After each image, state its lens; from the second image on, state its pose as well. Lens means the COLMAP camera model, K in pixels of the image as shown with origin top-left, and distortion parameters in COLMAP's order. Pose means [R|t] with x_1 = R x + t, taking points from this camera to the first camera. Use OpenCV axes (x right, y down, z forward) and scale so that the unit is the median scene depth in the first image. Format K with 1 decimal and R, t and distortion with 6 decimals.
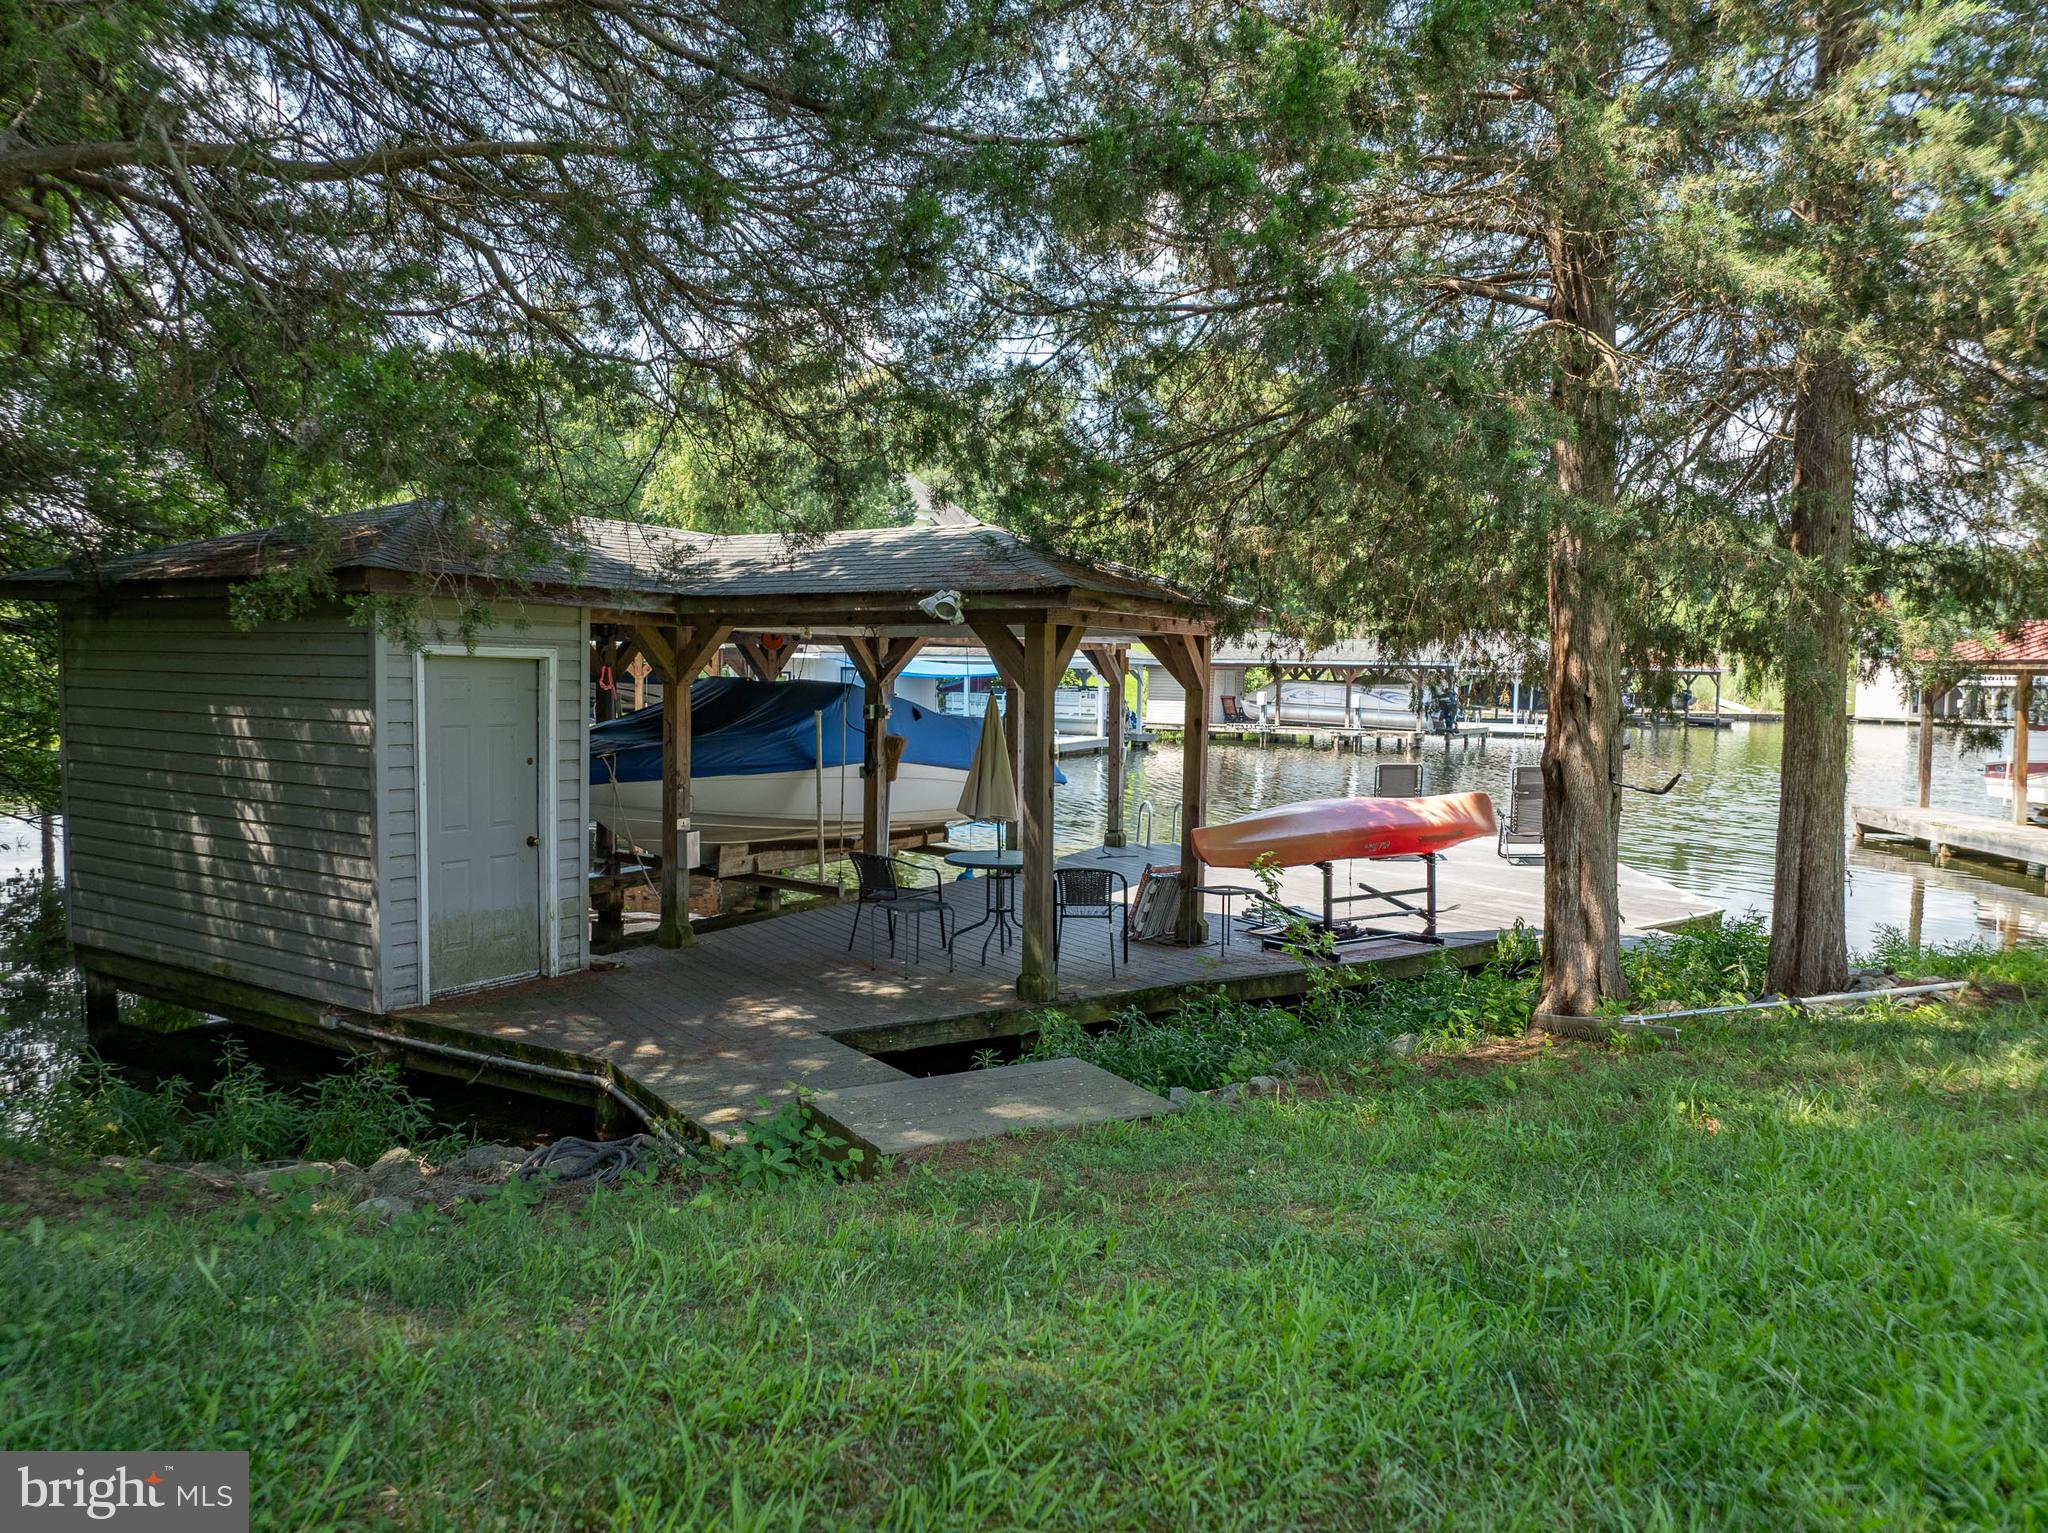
lens RADIAL K [[1441.5, 0, 1027.5], [0, 1441.5, 777.1], [0, 0, 1]] dist [-0.043239, 0.015486]
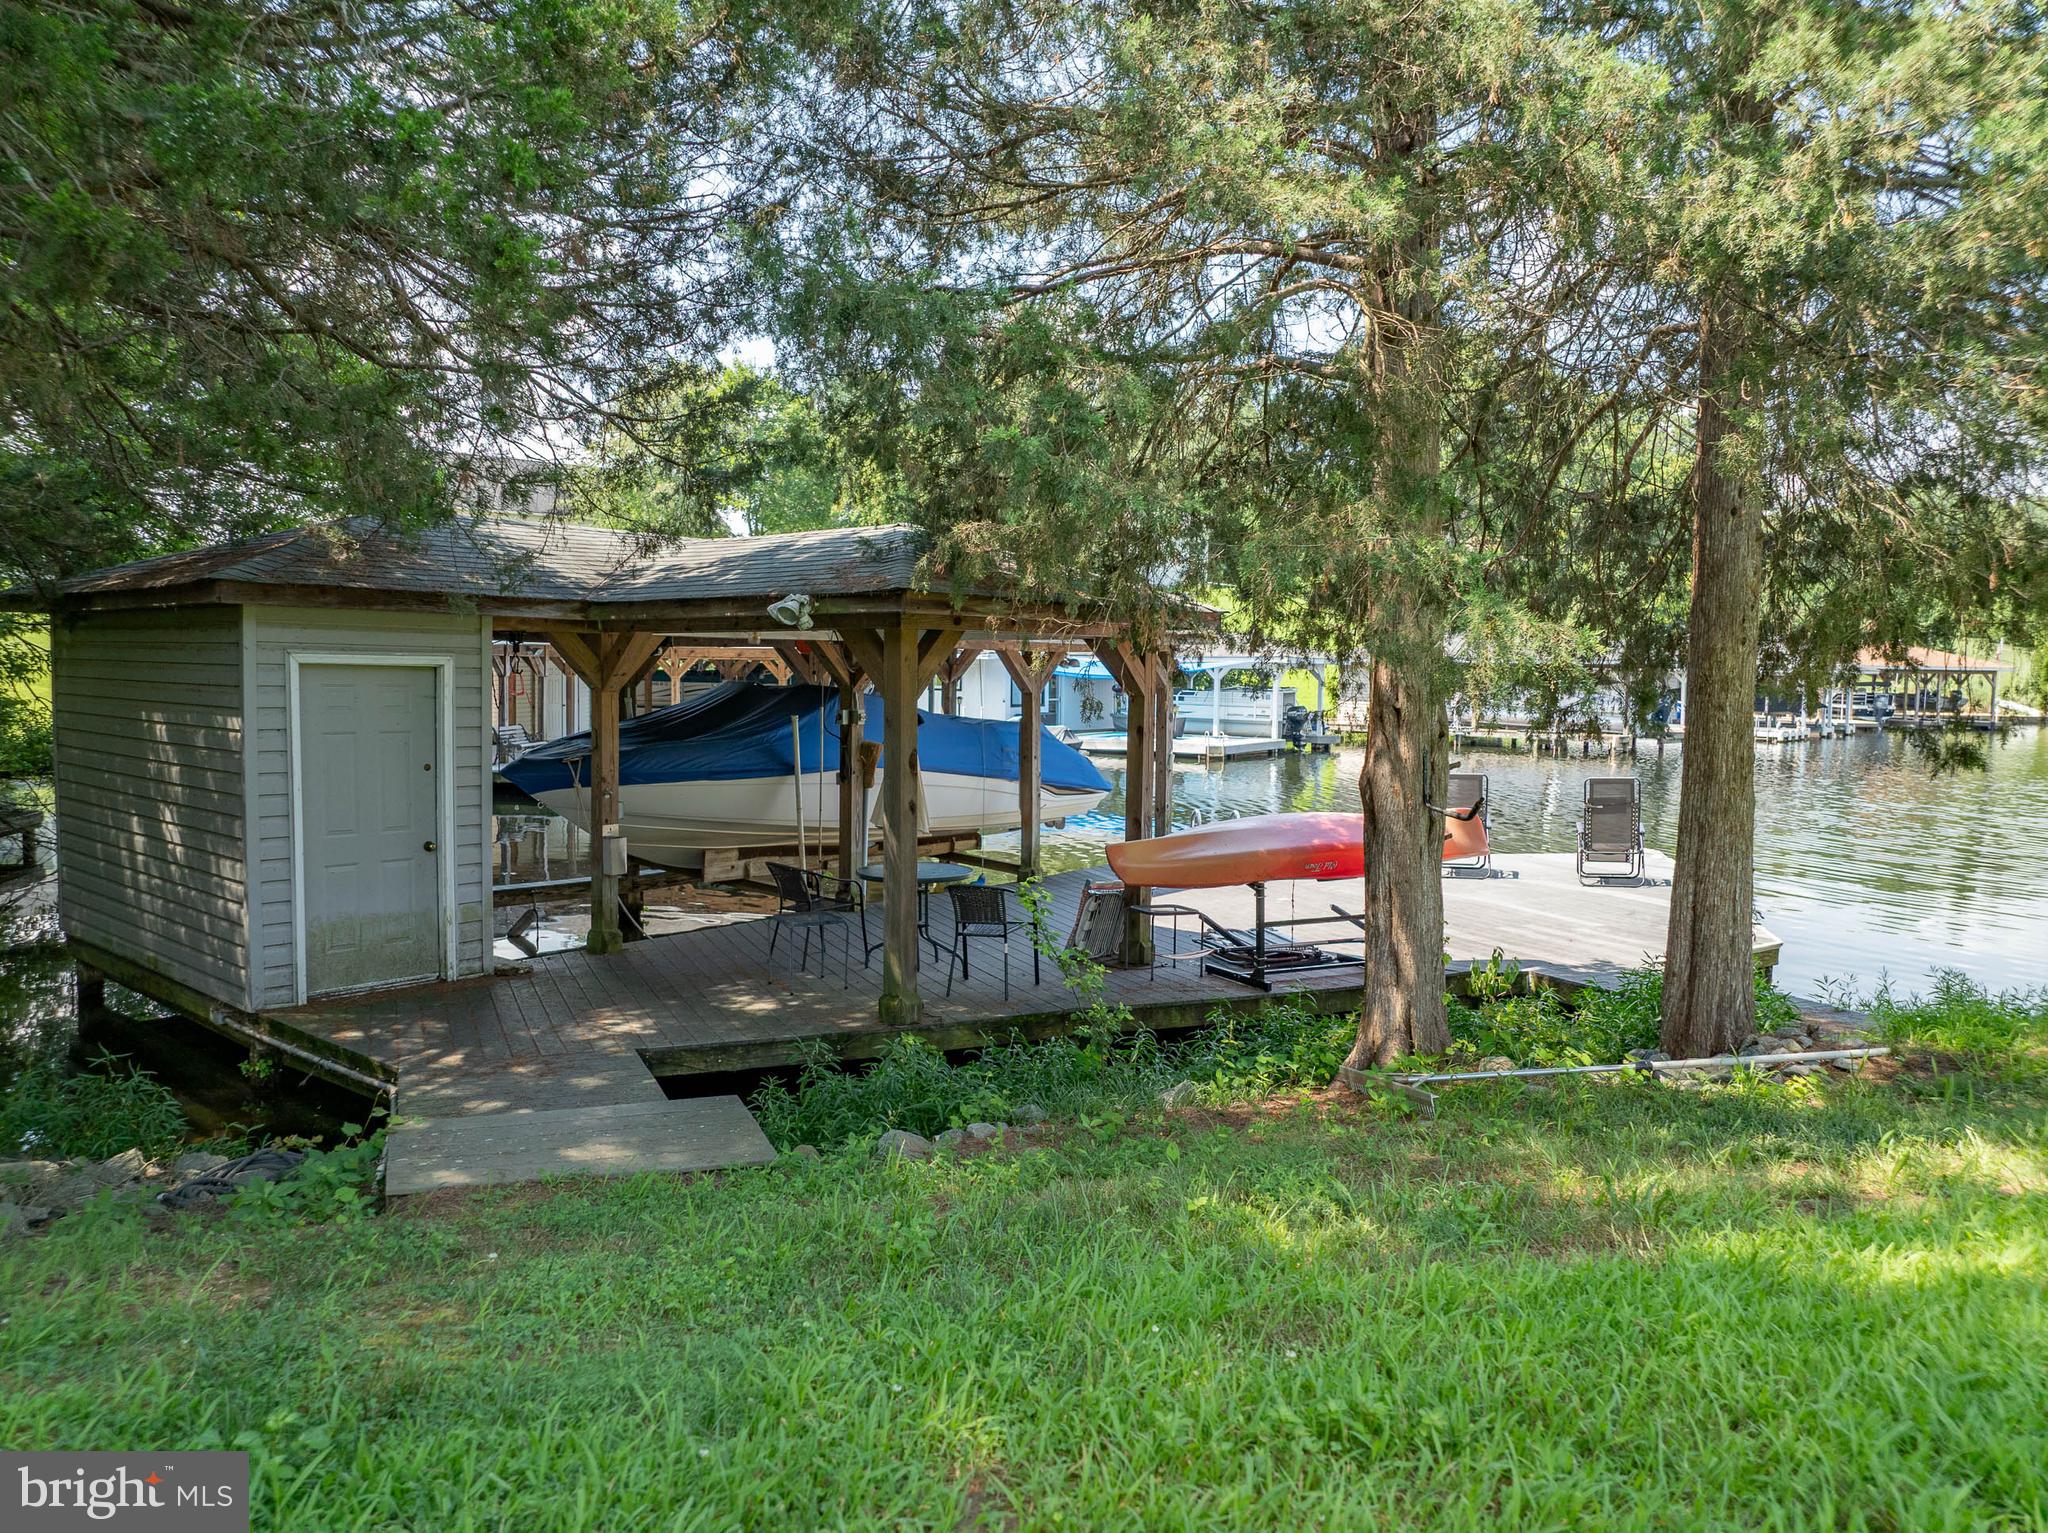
lens RADIAL K [[1441.5, 0, 1030.2], [0, 1441.5, 758.2], [0, 0, 1]] dist [-0.043239, 0.015486]
pose [[0.985971, 0.007340, -0.166757, 0.251417], [-0.009467, 0.999884, -0.011965, -0.009635], [0.166649, 0.013376, 0.985925, 0.074043]]
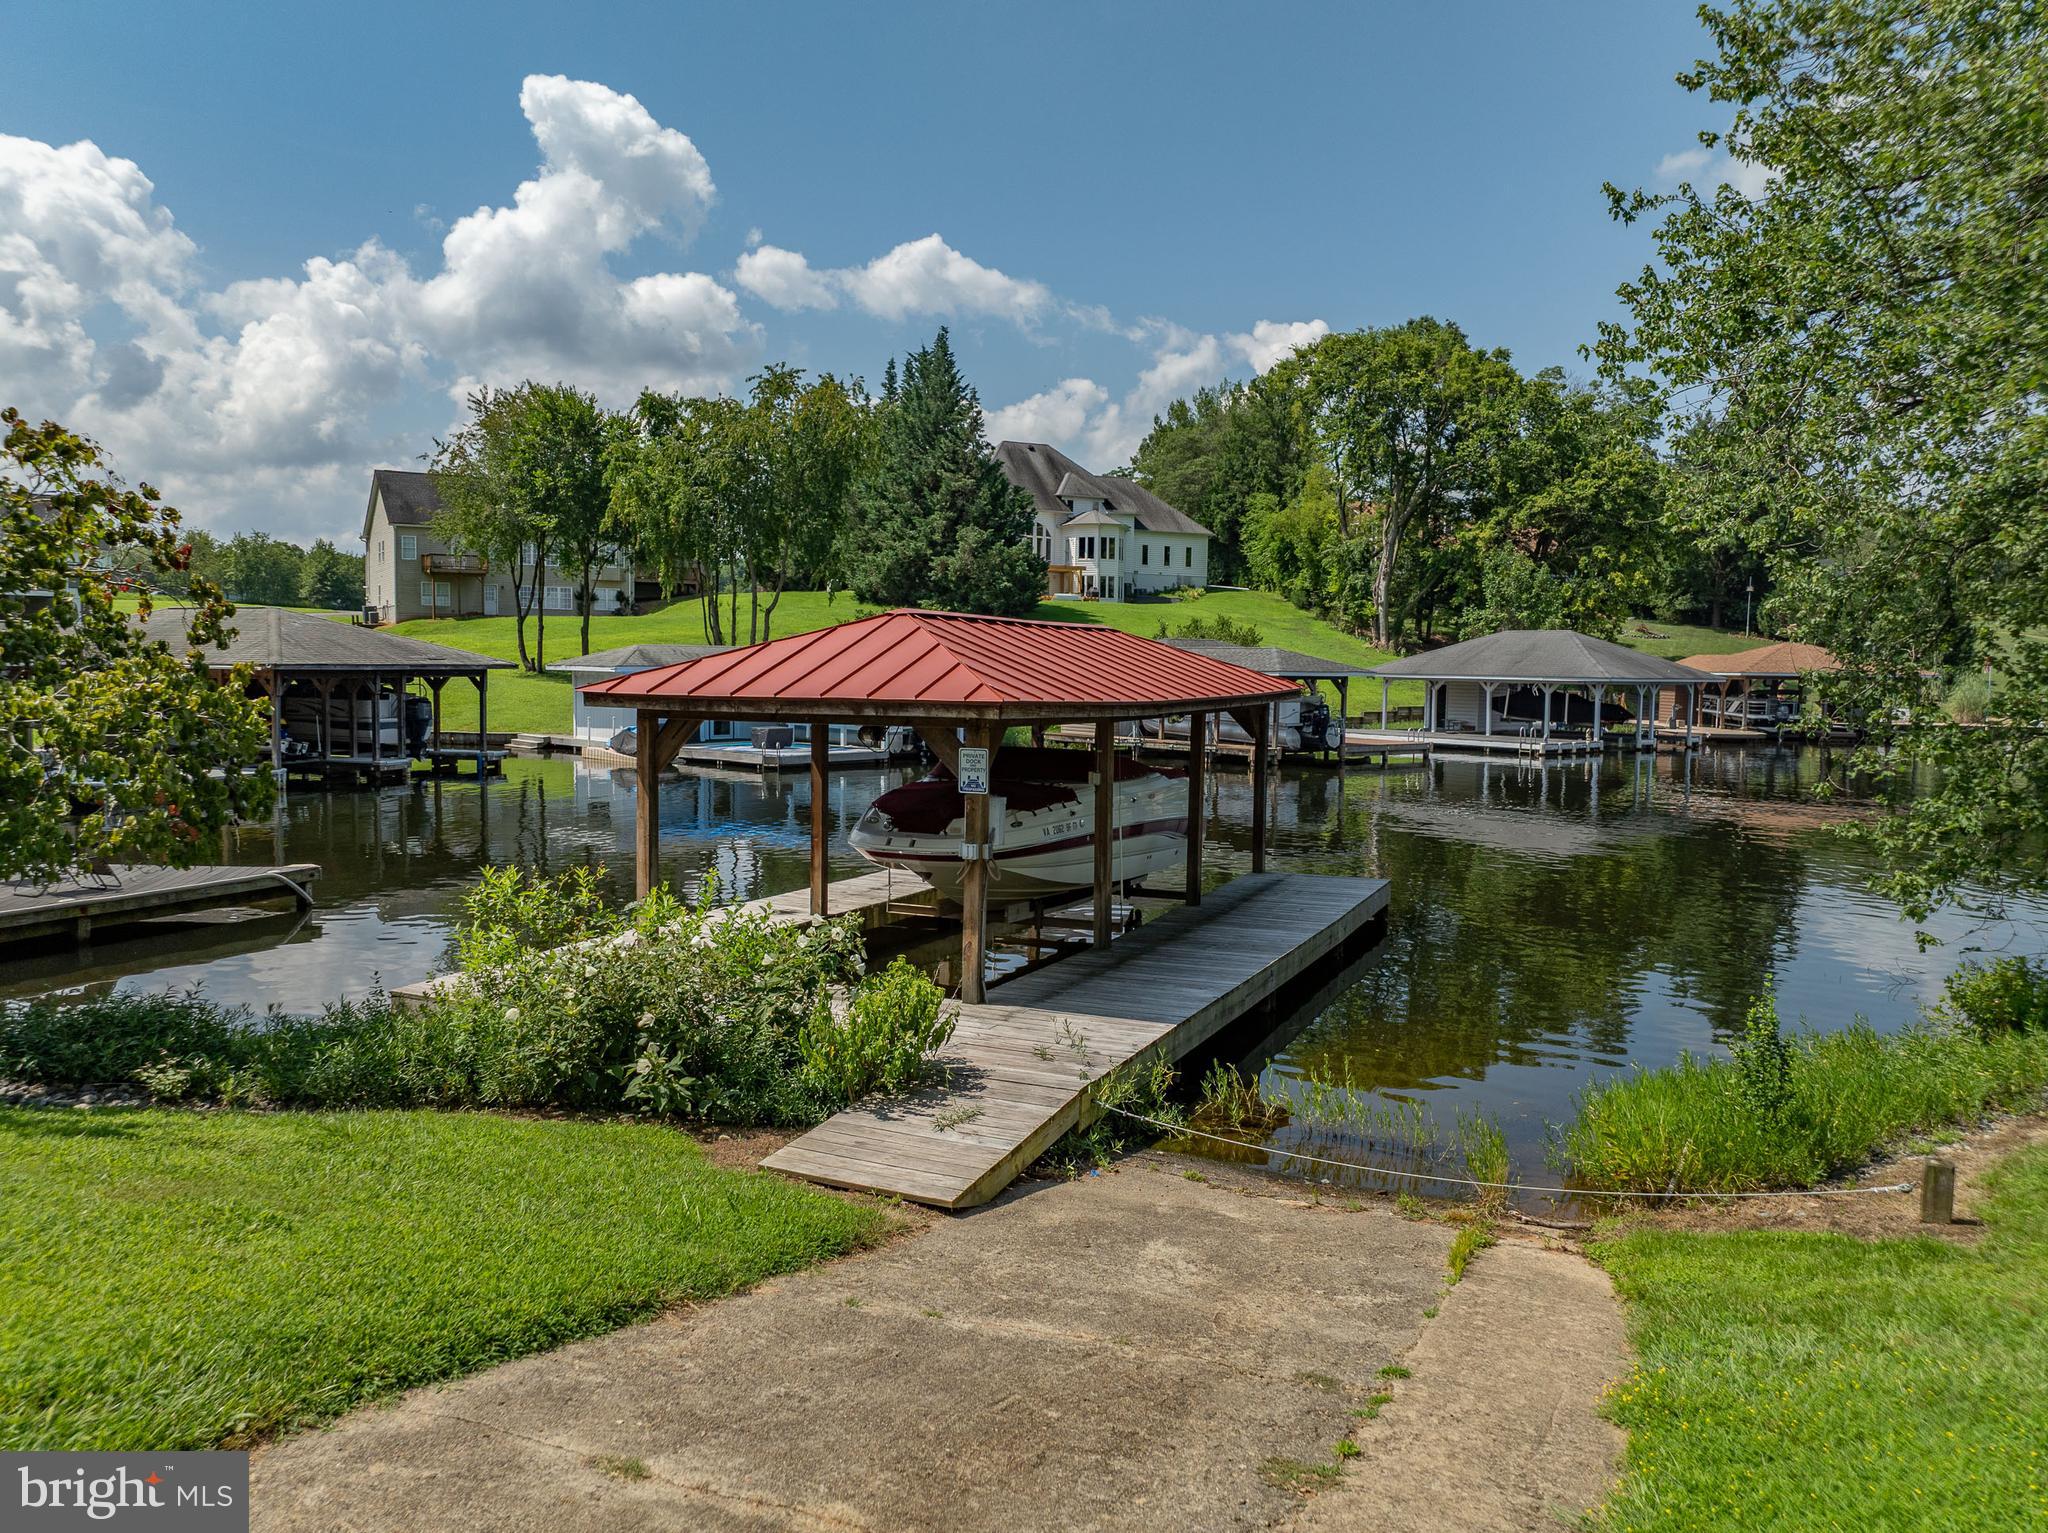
lens RADIAL K [[1441.5, 0, 1063.2], [0, 1441.5, 777.7], [0, 0, 1]] dist [-0.043239, 0.015486]
pose [[0.936901, 0.021301, -0.348945, 2.583820], [-0.020627, 0.999771, 0.005647, -0.084804], [0.348986, 0.001907, 0.937126, 0.579775]]
